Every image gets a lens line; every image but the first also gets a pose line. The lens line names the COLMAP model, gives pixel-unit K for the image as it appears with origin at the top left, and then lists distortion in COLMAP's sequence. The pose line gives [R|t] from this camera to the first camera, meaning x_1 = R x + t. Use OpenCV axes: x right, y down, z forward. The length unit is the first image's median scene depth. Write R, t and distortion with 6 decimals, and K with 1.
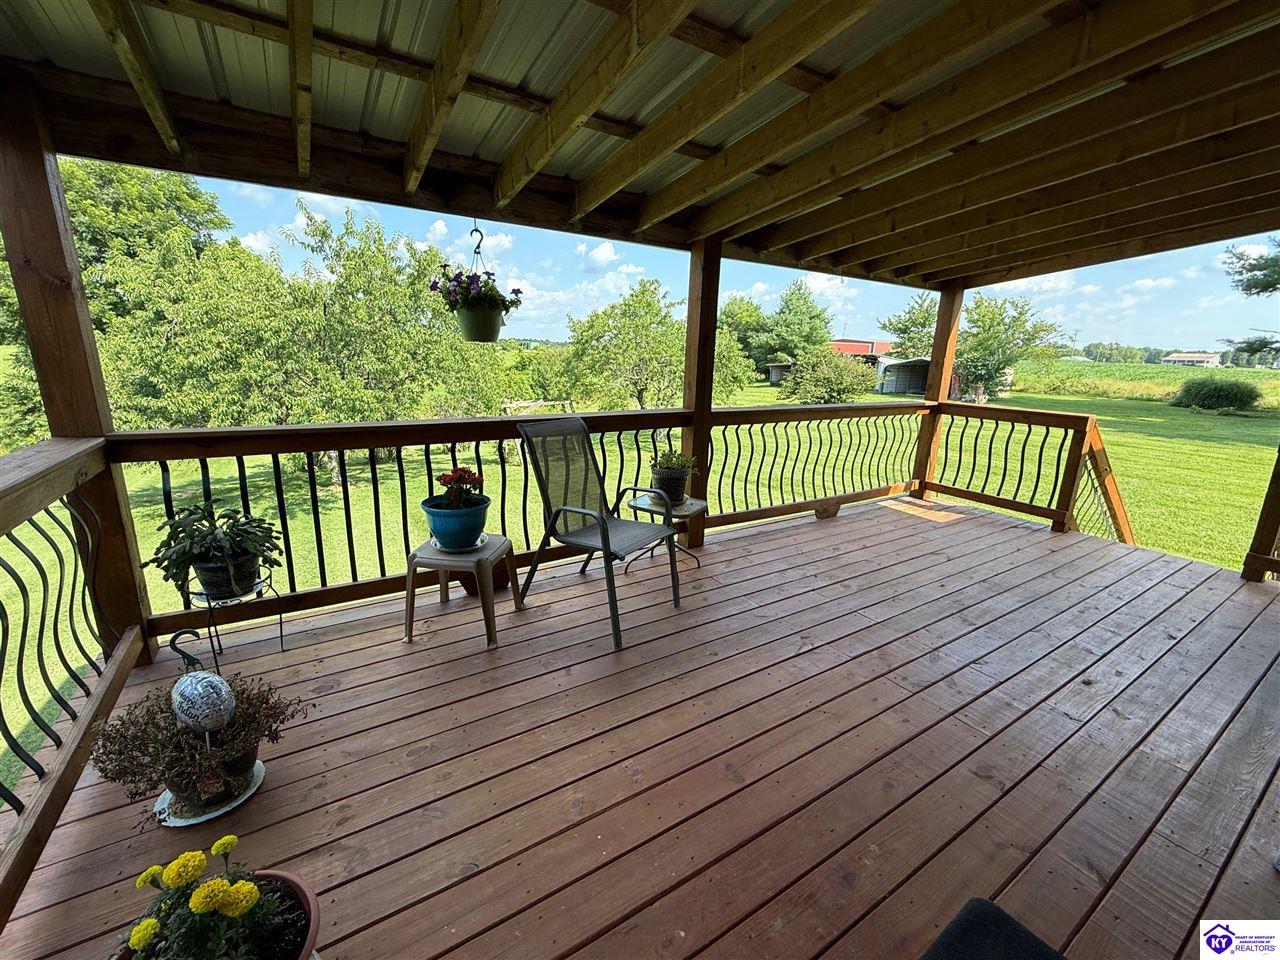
lens RADIAL K [[521.4, 0, 640.0], [0, 521.4, 480.0], [0, 0, 1]] dist [-0.000926, -0.000210]
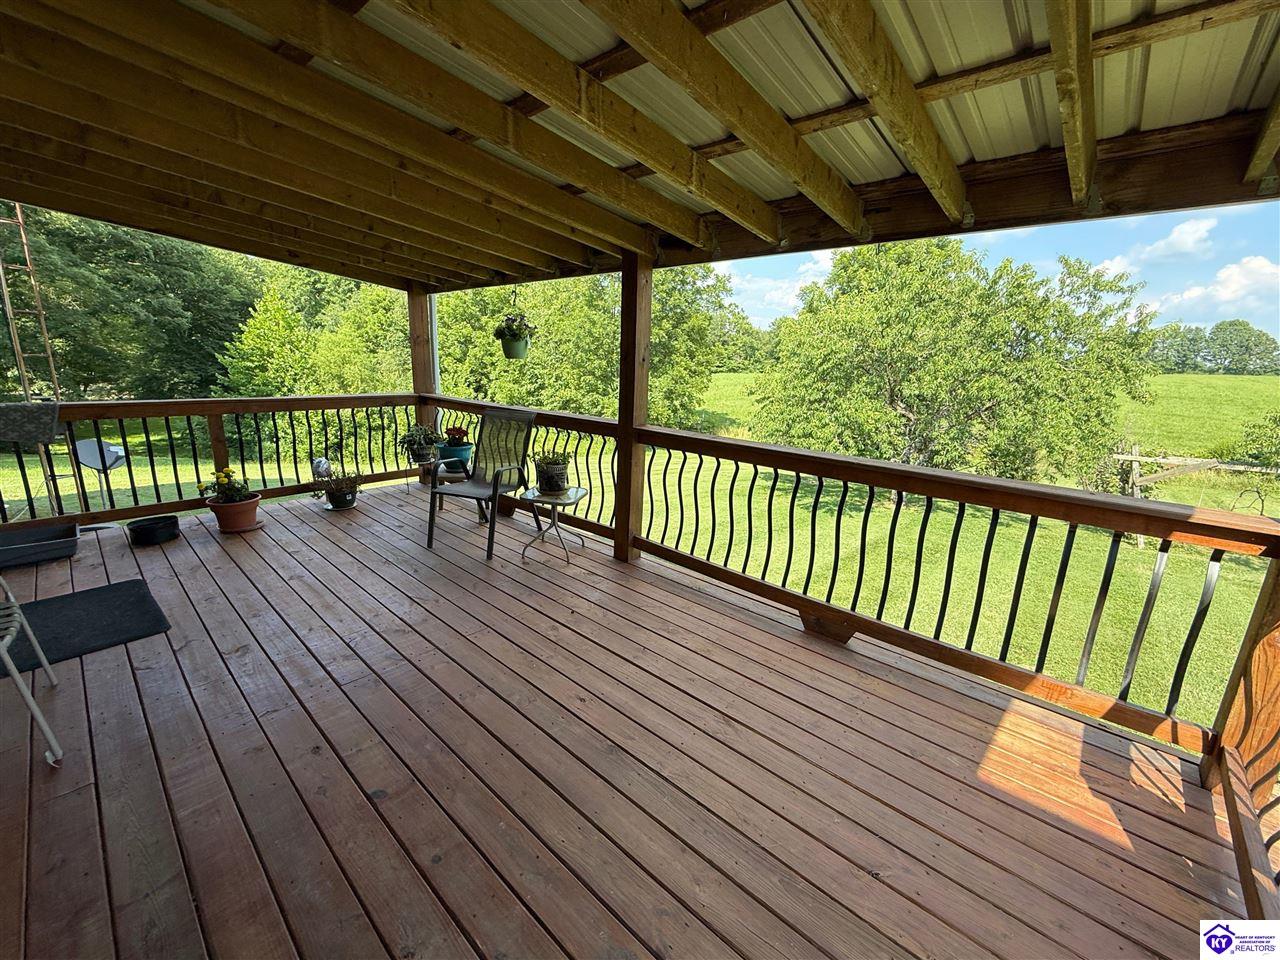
lens RADIAL K [[512.8, 0, 640.0], [0, 512.8, 480.0], [0, 0, 1]] dist [-0.001279, -0.000082]
pose [[0.274757, 0.203640, -0.939702, 0.727100], [-0.253597, 0.958058, 0.133469, -0.114843], [0.927468, 0.201634, 0.314876, 0.492135]]
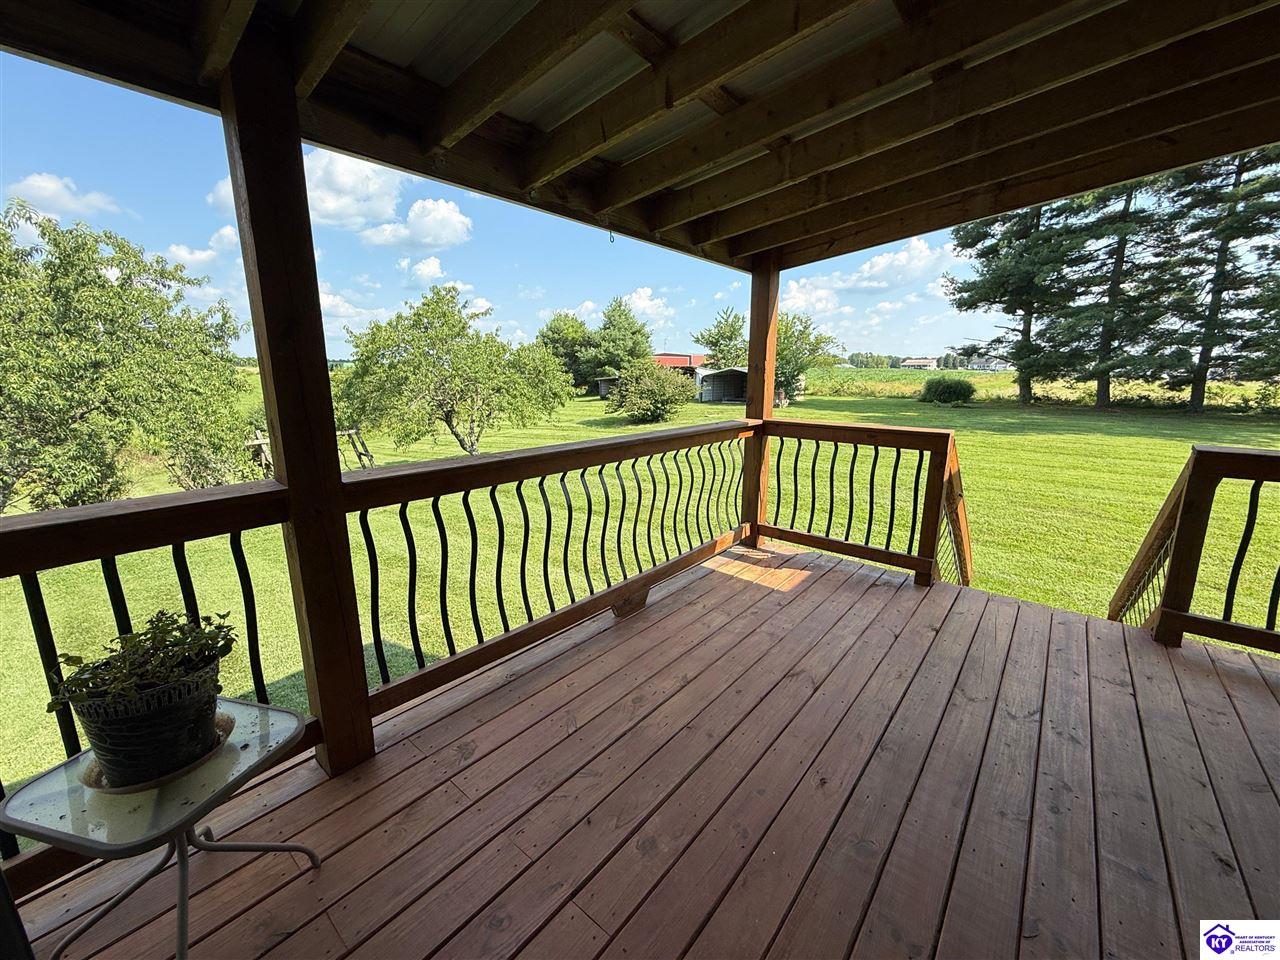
lens RADIAL K [[512.8, 0, 640.0], [0, 512.8, 480.0], [0, 0, 1]] dist [-0.001279, -0.000082]
pose [[0.951451, -0.090193, 0.294290, 0.171874], [0.097680, 0.995159, -0.010809, -0.070341], [-0.291890, 0.039030, 0.955655, 0.335456]]
